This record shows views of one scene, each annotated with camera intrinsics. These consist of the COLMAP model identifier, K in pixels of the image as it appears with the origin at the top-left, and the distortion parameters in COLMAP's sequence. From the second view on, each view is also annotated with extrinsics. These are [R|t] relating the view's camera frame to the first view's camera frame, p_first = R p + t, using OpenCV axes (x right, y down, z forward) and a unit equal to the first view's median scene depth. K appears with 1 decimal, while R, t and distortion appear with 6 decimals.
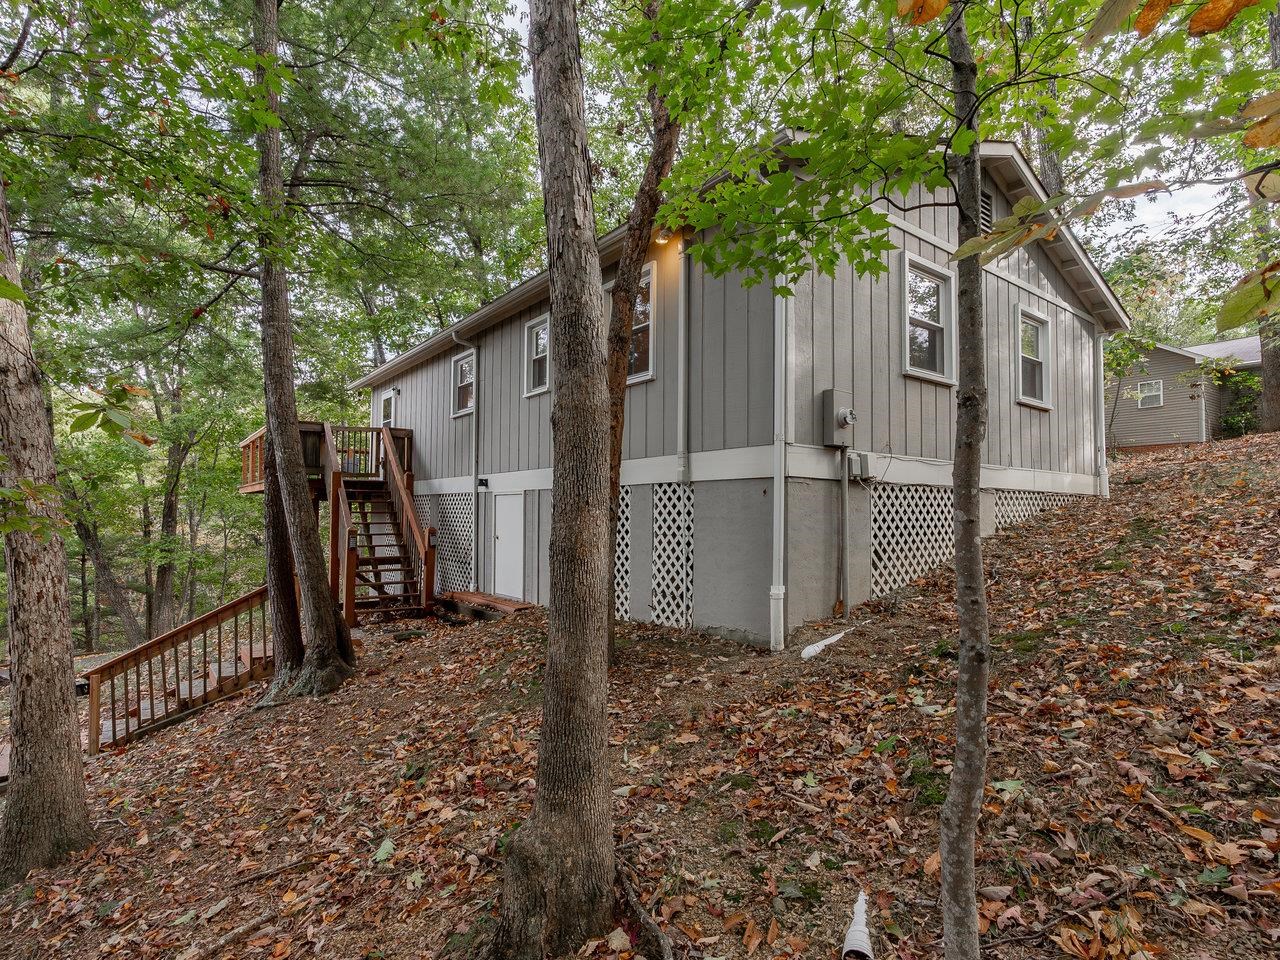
lens RADIAL K [[653.4, 0, 651.3], [0, 653.4, 489.3], [0, 0, 1]] dist [0.002422, 0.000948]
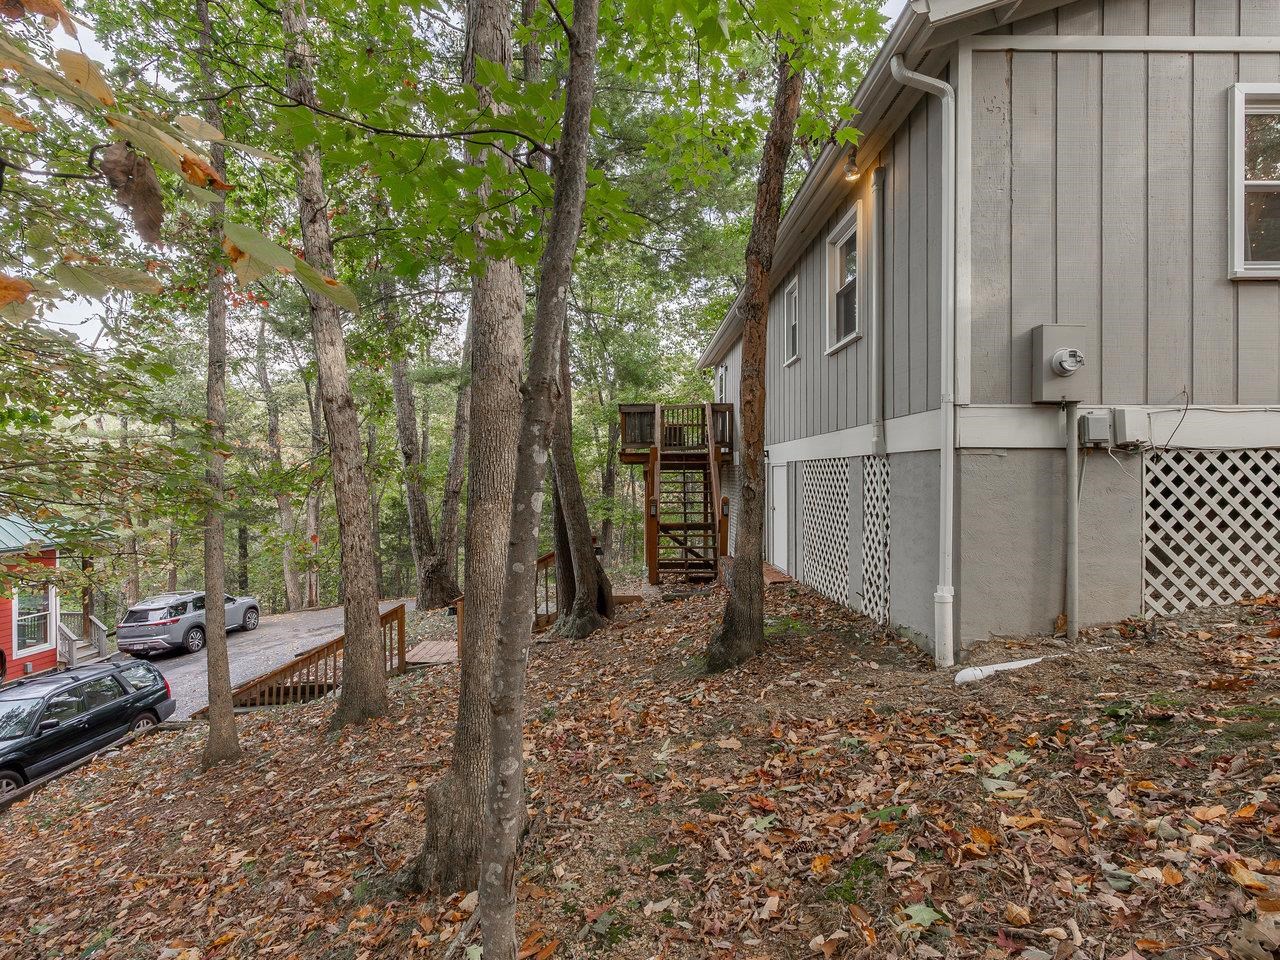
lens RADIAL K [[653.4, 0, 642.5], [0, 653.4, 474.1], [0, 0, 1]] dist [0.002422, 0.000948]
pose [[0.796391, -0.007049, -0.604741, 0.360739], [0.028044, 0.999287, 0.025284, -0.017654], [0.604131, -0.037095, 0.796021, 0.143279]]
